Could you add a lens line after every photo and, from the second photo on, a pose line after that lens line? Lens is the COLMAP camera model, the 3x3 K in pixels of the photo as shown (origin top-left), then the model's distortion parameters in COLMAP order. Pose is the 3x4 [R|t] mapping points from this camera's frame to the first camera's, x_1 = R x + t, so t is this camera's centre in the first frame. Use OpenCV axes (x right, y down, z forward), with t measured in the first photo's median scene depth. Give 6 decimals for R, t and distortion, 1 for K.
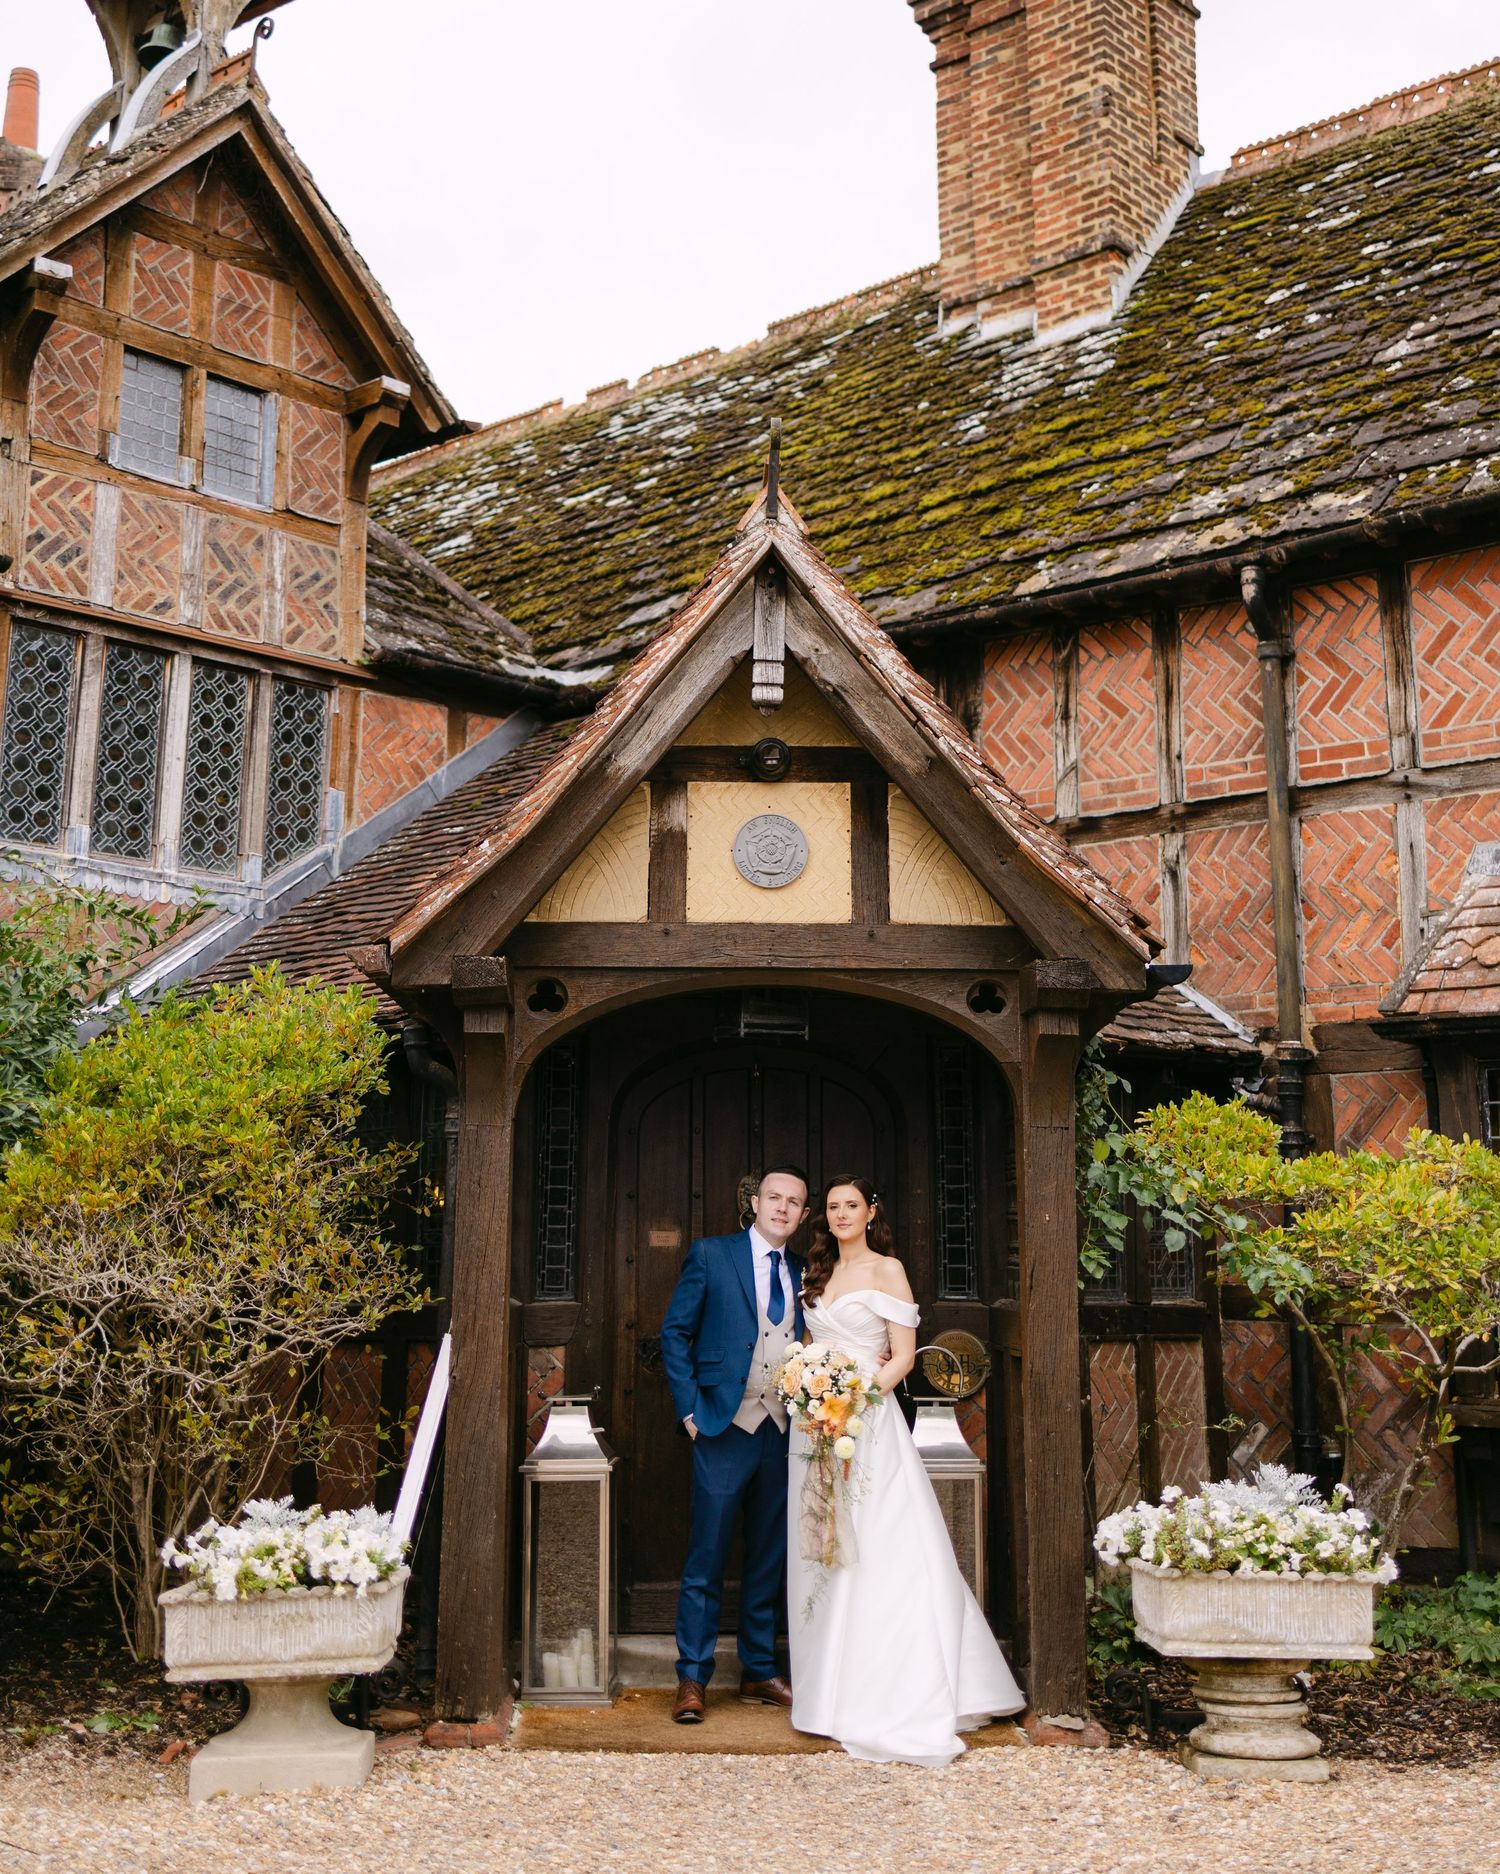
lens RADIAL K [[2315.4, 0, 741.7], [0, 2315.4, 733.1], [0, 0, 1]] dist [0.030567, -0.018108]
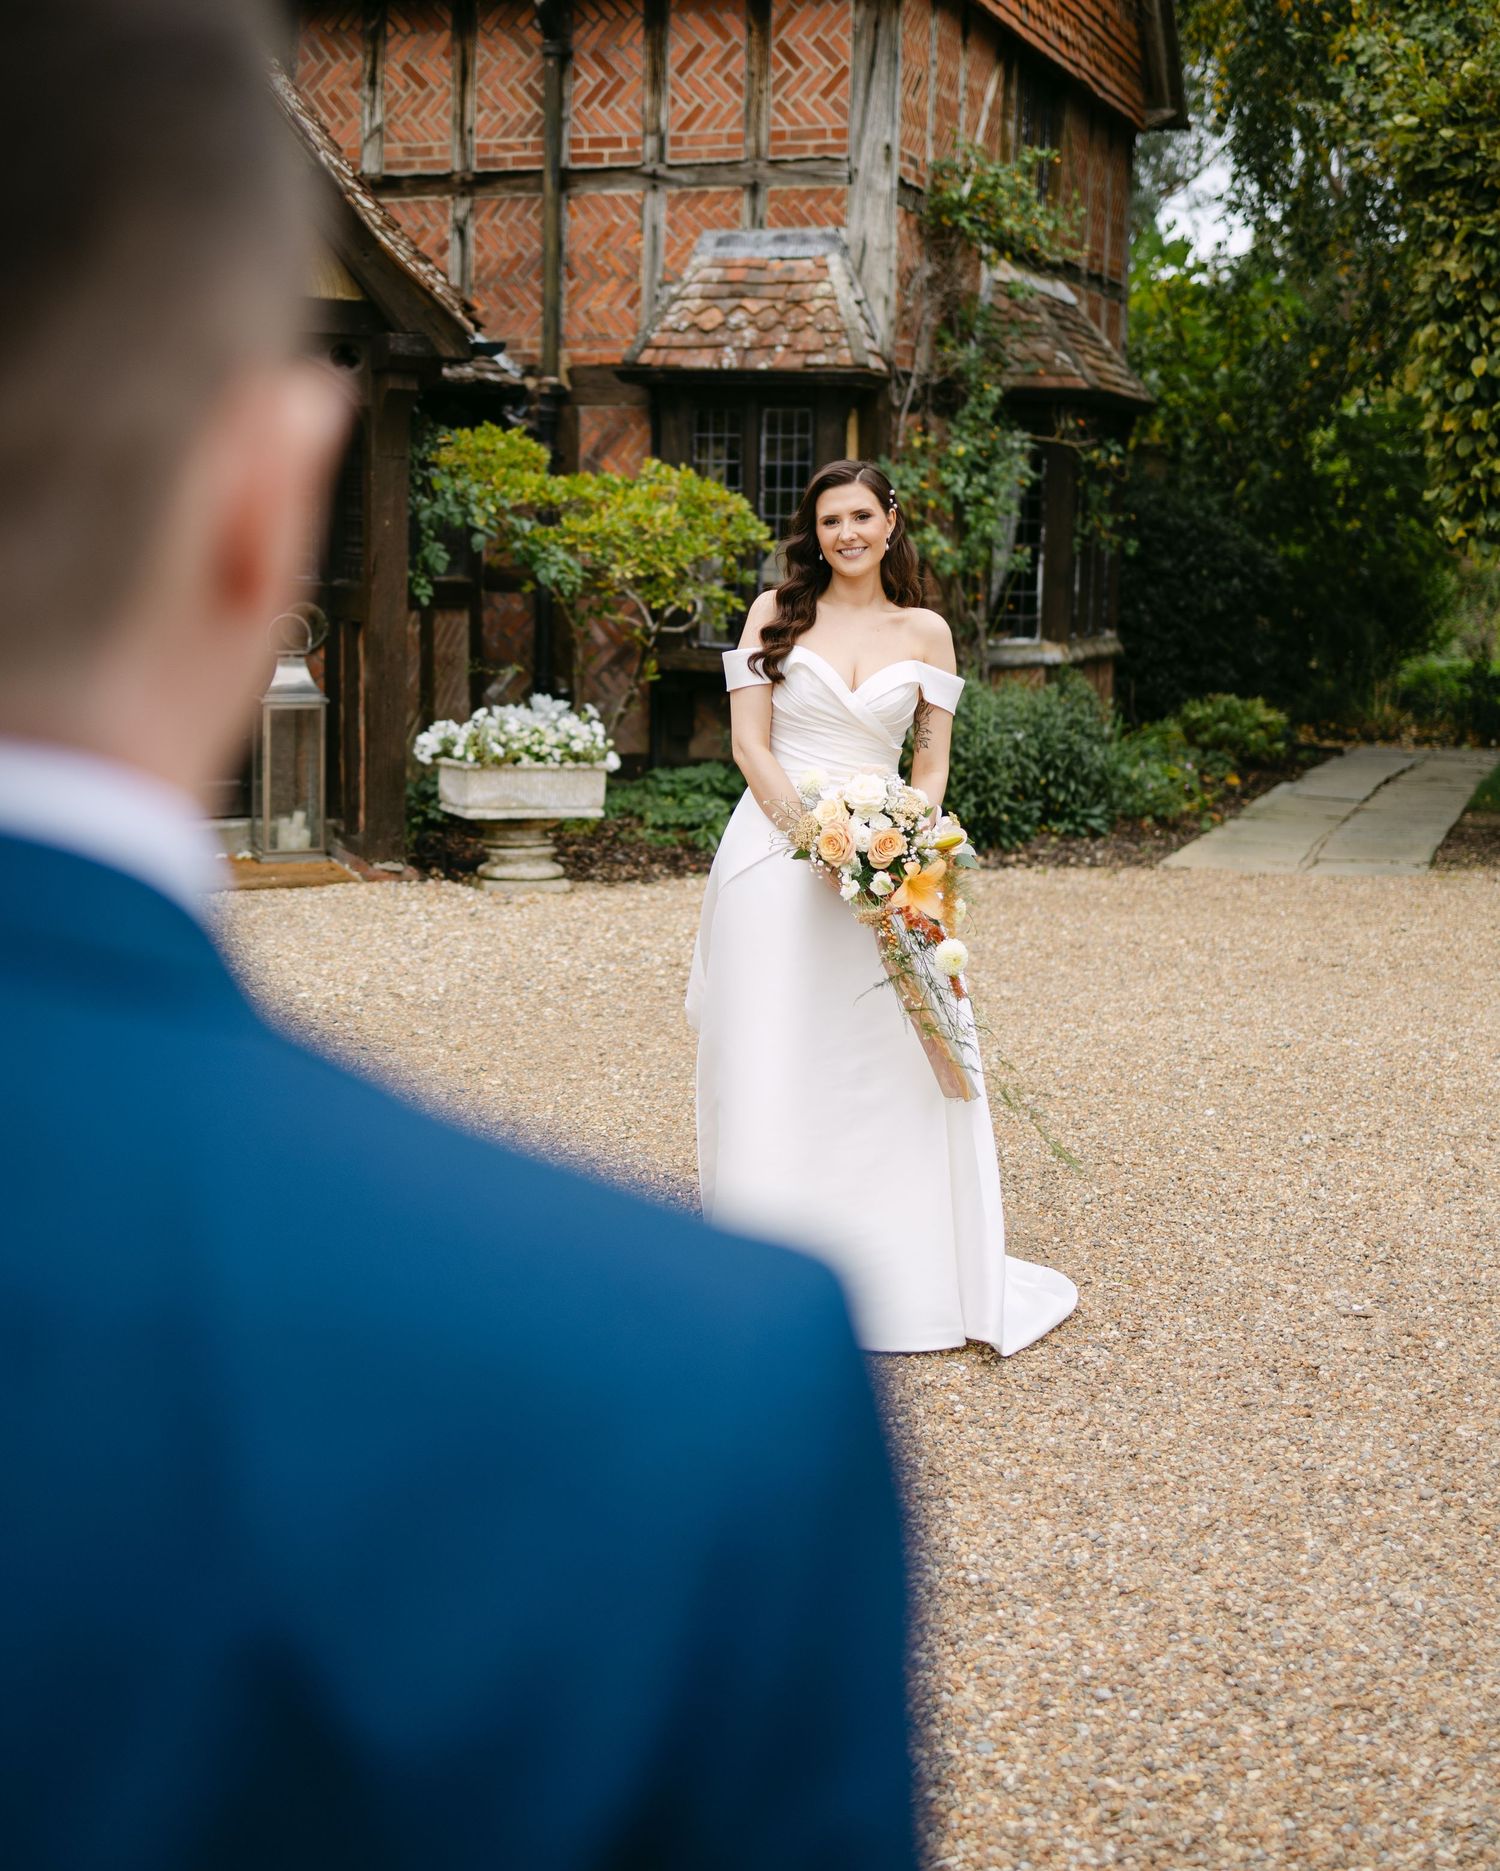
lens RADIAL K [[2311.7, 0, 741.7], [0, 2311.7, 731.9], [0, 0, 1]] dist [0.030567, -0.018108]
pose [[0.941945, -0.014550, 0.335451, -0.113487], [-0.089903, 0.951653, 0.293725, -0.079348], [-0.323507, -0.306831, 0.895097, -0.274213]]
